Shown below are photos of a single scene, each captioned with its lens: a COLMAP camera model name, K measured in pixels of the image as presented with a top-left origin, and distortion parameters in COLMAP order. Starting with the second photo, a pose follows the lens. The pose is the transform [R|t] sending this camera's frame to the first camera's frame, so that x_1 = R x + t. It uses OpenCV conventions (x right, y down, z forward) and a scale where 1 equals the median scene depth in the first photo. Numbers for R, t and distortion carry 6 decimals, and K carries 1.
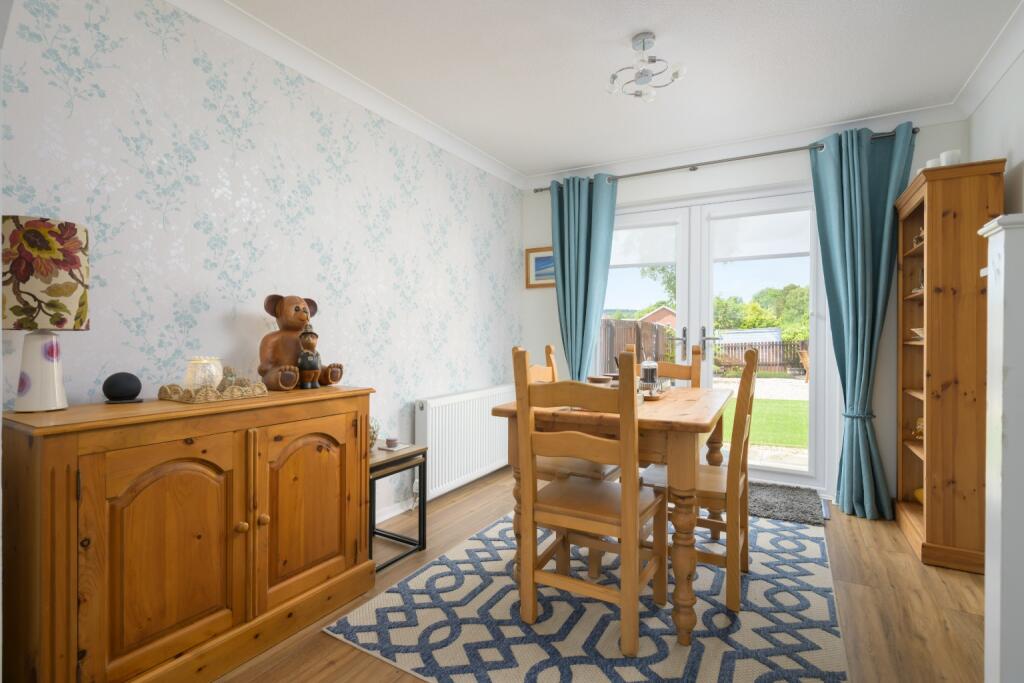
lens RADIAL K [[488.4, 0, 511.2], [0, 488.4, 337.7], [0, 0, 1]] dist [-0.000965, 0.000352]
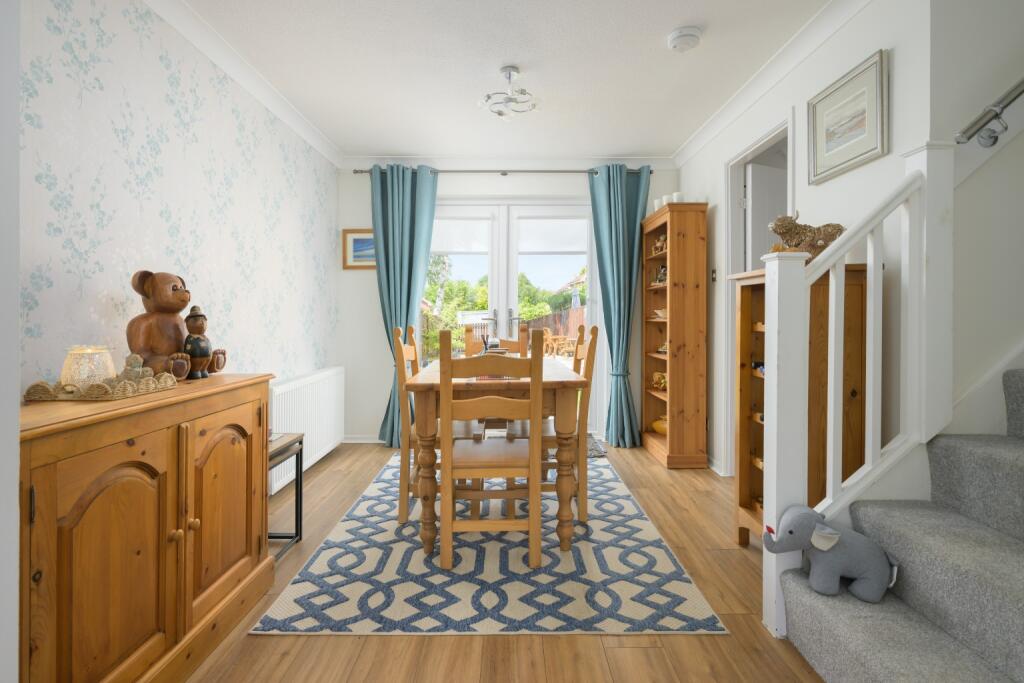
lens RADIAL K [[498.3, 0, 512.2], [0, 498.3, 322.8], [0, 0, 1]] dist [-0.000964, 0.000349]
pose [[0.860058, -0.013522, 0.510016, -0.378426], [0.010299, 0.999905, 0.009143, 0.000892], [-0.510092, -0.002611, 0.860116, -0.067231]]
